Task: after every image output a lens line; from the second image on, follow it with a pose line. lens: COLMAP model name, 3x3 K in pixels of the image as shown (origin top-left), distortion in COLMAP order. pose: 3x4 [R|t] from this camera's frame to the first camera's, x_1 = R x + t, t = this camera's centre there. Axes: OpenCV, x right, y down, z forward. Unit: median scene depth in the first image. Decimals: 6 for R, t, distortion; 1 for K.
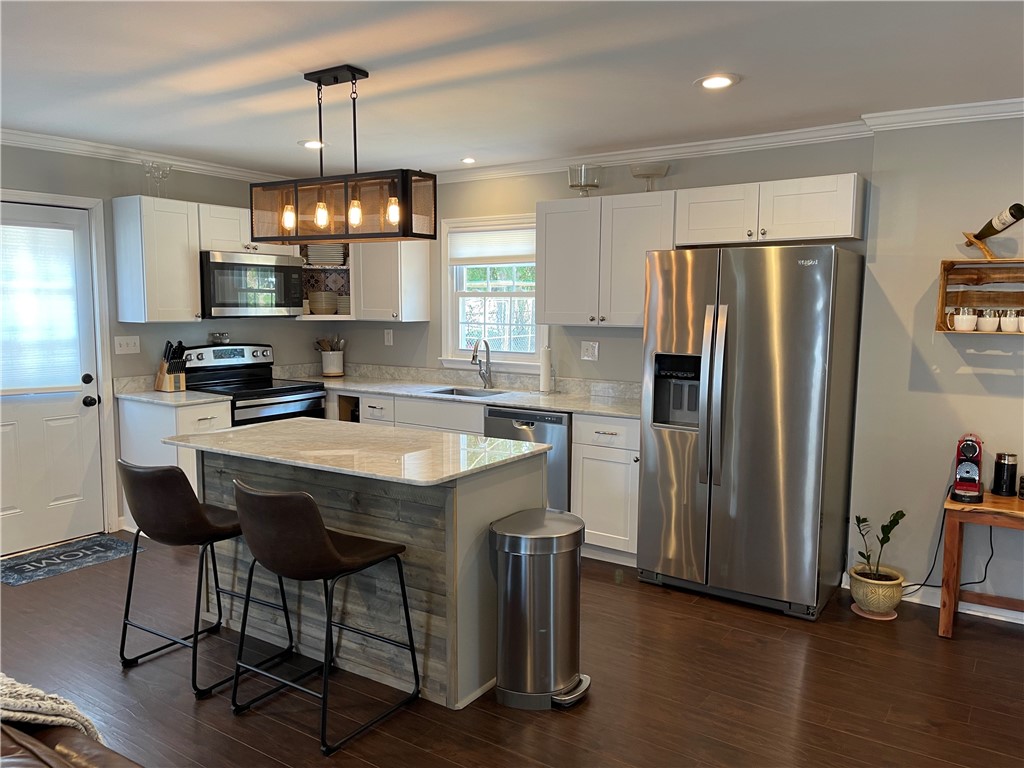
lens RADIAL K [[772.2, 0, 513.3], [0, 772.2, 384.5], [0, 0, 1]] dist [0.035393, -0.007766]
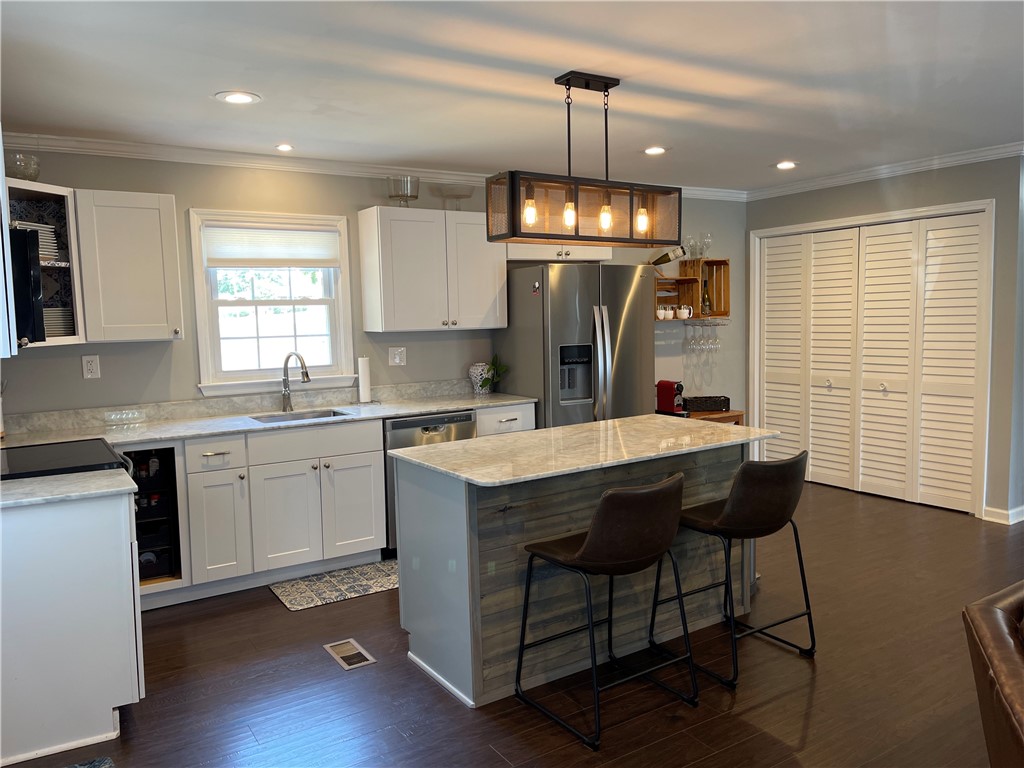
lens RADIAL K [[772.2, 0, 515.5], [0, 772.2, 382.1], [0, 0, 1]] dist [0.035393, -0.007766]
pose [[0.402917, -0.100334, 0.909720, -1.155836], [0.124302, 0.990762, 0.054218, -0.068758], [-0.906756, 0.091234, 0.411666, 0.659701]]
